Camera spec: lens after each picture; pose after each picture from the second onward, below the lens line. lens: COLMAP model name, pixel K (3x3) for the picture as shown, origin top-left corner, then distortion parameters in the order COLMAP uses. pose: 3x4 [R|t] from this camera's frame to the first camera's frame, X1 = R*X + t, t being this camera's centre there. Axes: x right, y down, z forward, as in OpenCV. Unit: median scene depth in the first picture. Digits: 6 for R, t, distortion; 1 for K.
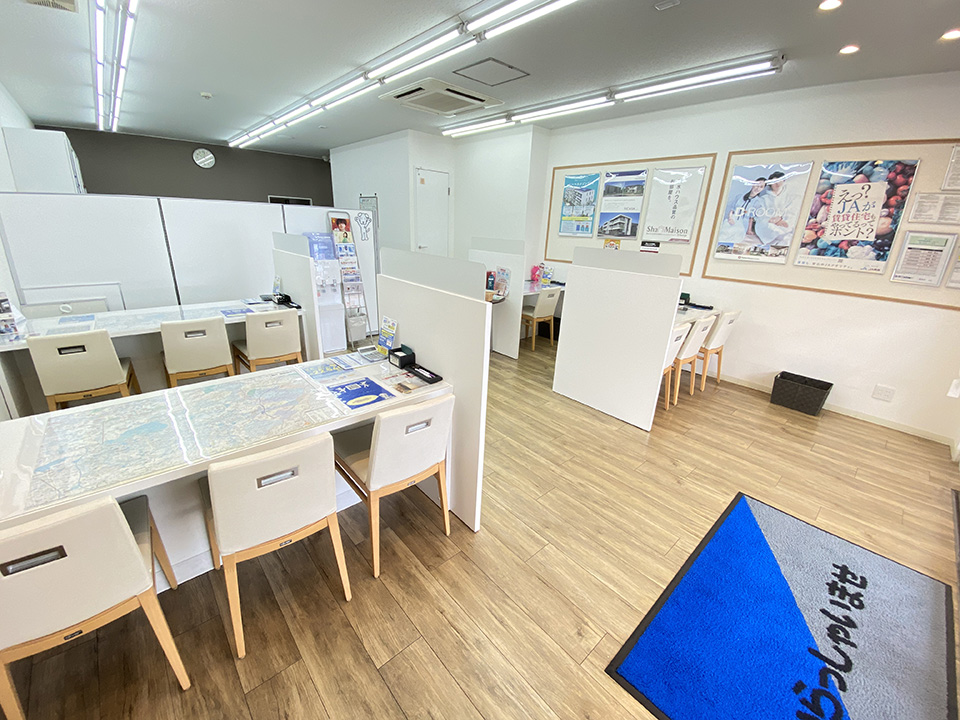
lens RADIAL K [[392.3, 0, 474.1], [0, 392.3, 359.7], [0, 0, 1]] dist [0.000661, -0.013621]
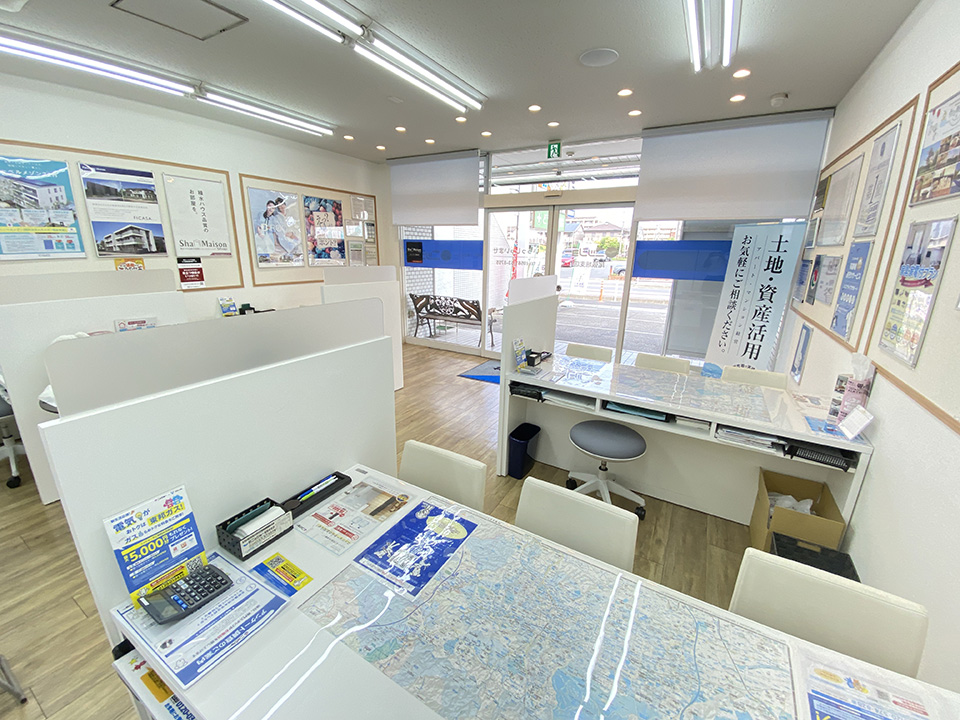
lens RADIAL K [[384.9, 0, 482.9], [0, 384.9, 361.2], [0, 0, 1]] dist [0.017374, -0.018134]
pose [[-0.314823, -0.310207, 0.897027, -0.736607], [0.276244, 0.874226, 0.399273, -0.318401], [-0.908062, 0.373498, -0.189533, 0.794213]]
